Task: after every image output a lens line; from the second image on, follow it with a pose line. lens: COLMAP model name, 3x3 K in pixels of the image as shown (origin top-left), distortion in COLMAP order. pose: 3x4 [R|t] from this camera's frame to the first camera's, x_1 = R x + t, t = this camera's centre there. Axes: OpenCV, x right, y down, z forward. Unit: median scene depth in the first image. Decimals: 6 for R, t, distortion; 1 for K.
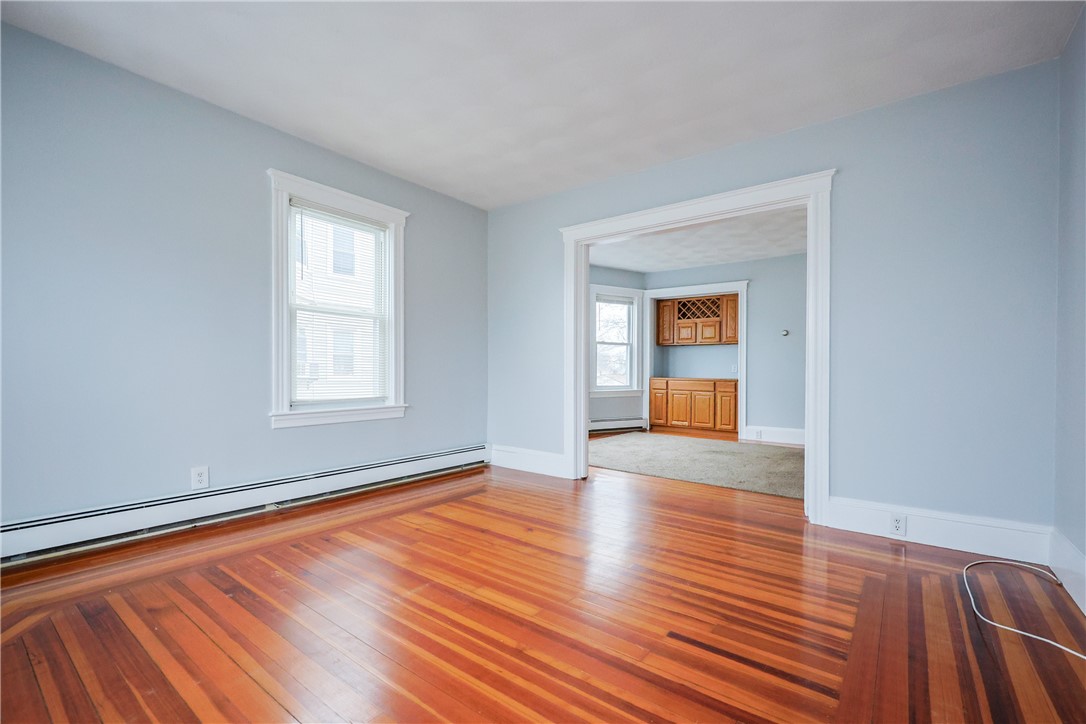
lens RADIAL K [[468.1, 0, 539.7], [0, 468.1, 368.4], [0, 0, 1]] dist [0.006810, -0.002934]
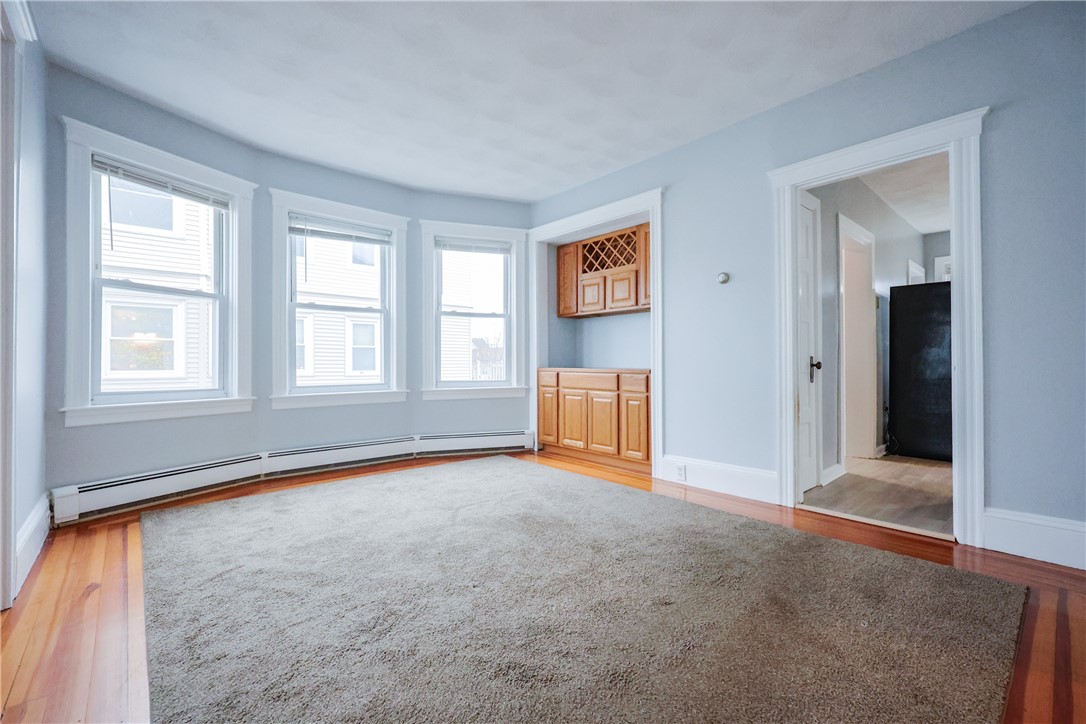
lens RADIAL K [[468.1, 0, 533.8], [0, 468.1, 362.9], [0, 0, 1]] dist [0.006810, -0.002934]
pose [[0.975998, -0.010741, -0.217515, 0.377712], [0.011379, 0.999934, 0.001679, 0.011978], [0.217482, -0.004113, 0.976056, 0.396678]]
